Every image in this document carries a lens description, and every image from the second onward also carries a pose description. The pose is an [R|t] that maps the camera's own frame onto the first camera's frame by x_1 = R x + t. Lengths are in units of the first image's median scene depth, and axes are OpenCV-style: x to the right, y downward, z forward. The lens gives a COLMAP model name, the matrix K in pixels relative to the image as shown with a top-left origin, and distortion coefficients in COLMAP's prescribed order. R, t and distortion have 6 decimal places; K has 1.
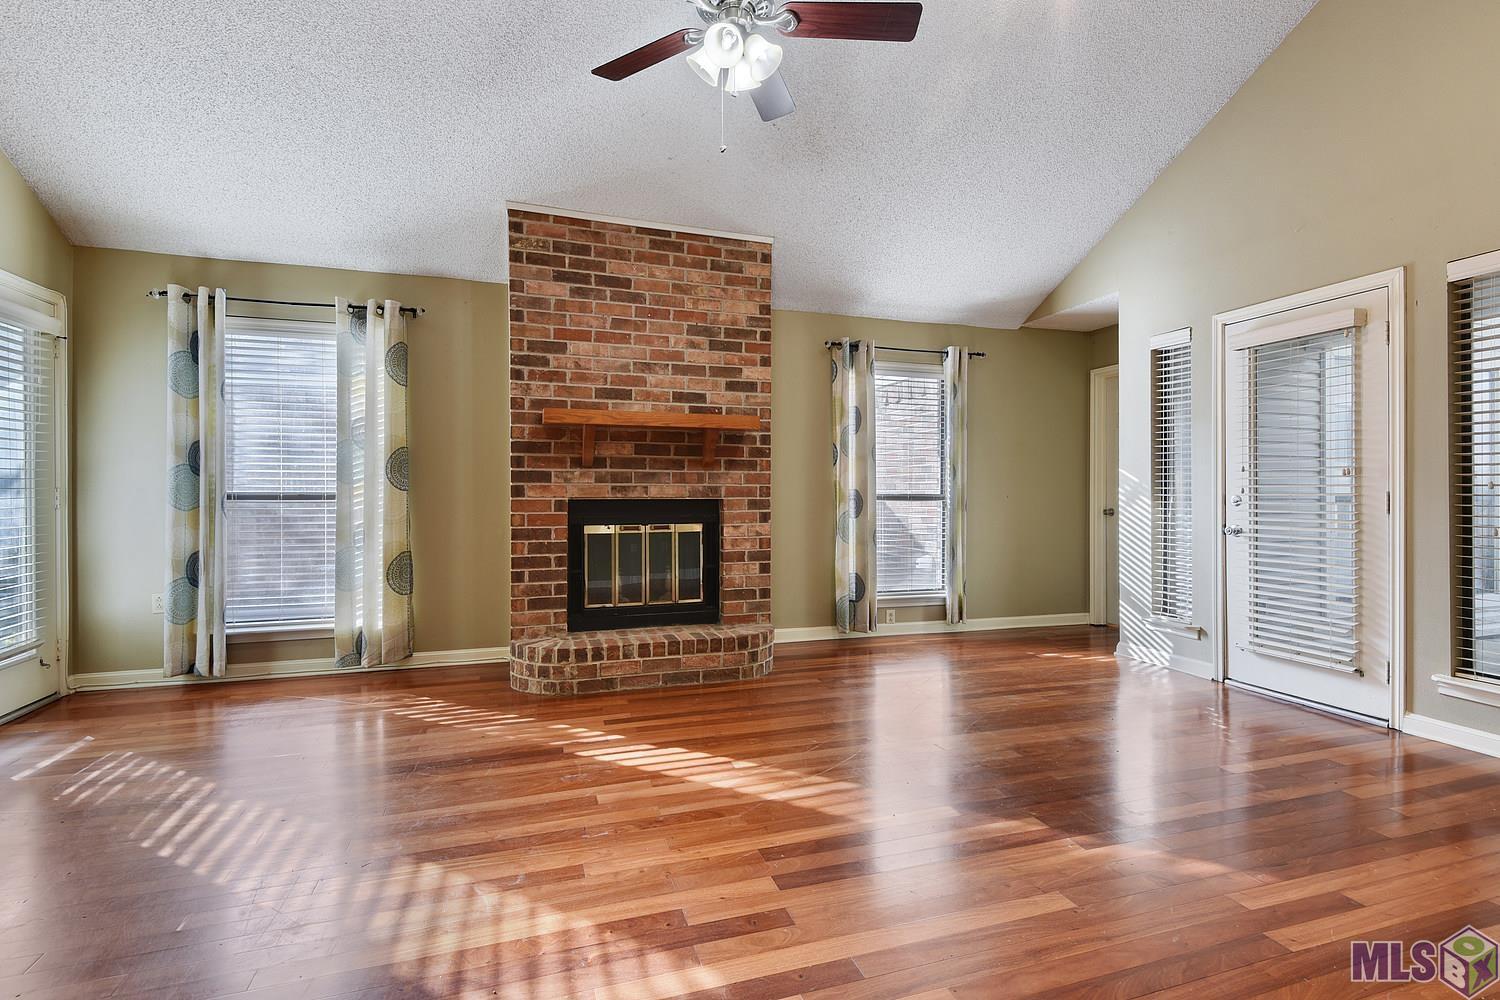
lens RADIAL K [[705.7, 0, 753.5], [0, 705.7, 491.2], [0, 0, 1]] dist [-0.001750, 0.000135]
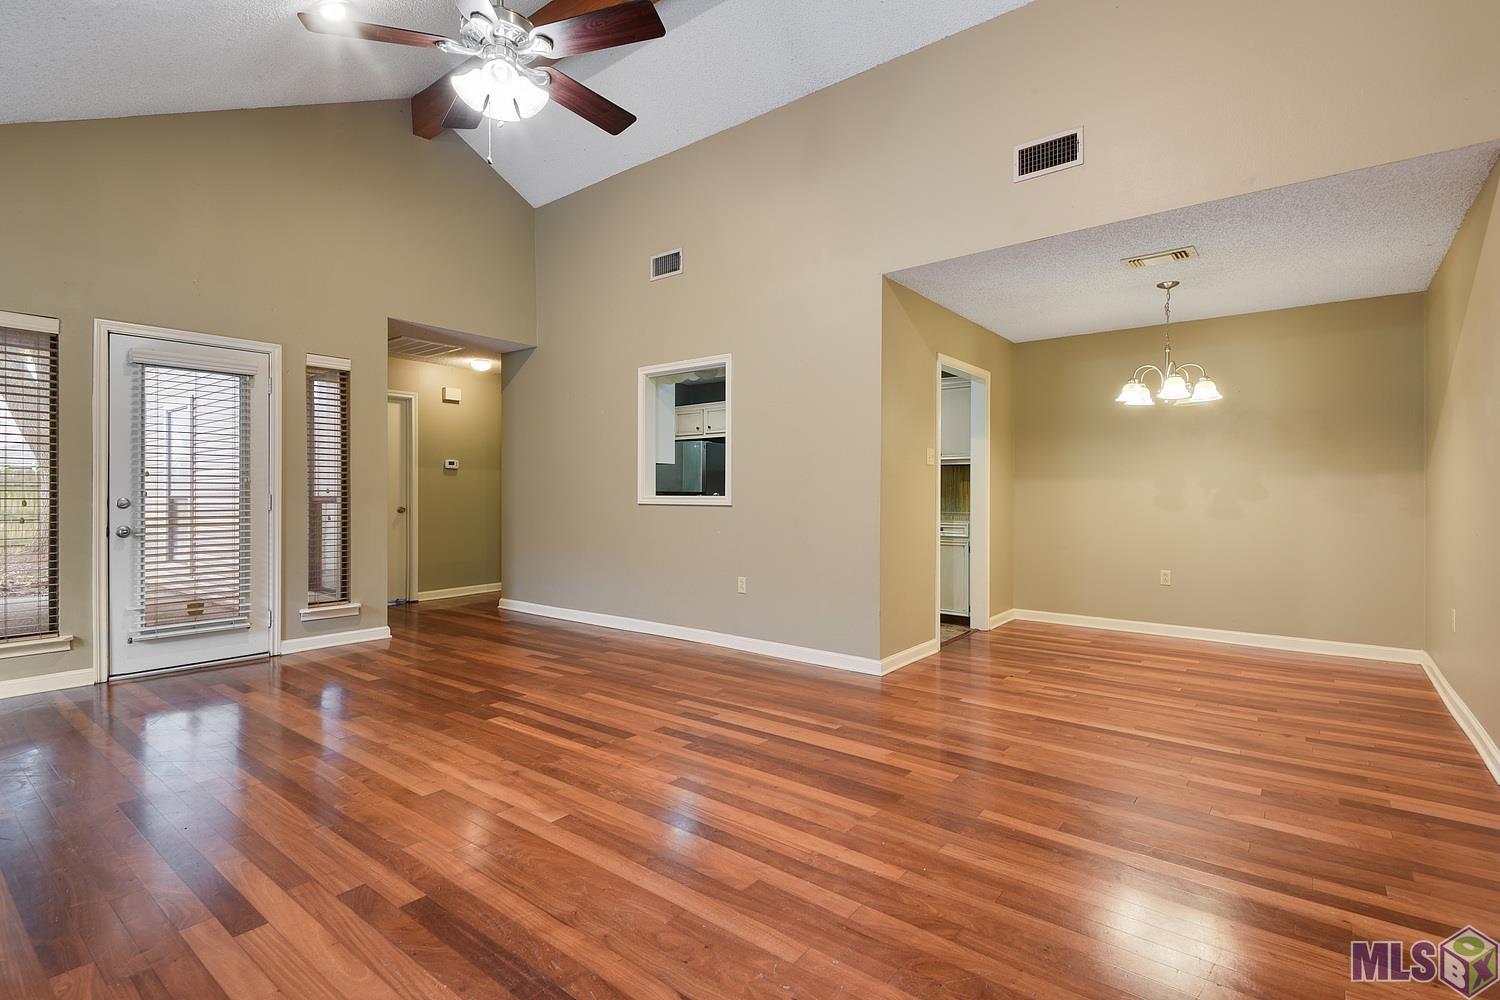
lens RADIAL K [[705.7, 0, 751.9], [0, 705.7, 498.0], [0, 0, 1]] dist [-0.001750, 0.000135]
pose [[-0.561197, 0.002057, 0.827680, -1.101464], [0.006160, 0.999980, 0.001691, 0.012127], [-0.827659, 0.006048, -0.561198, 1.272086]]
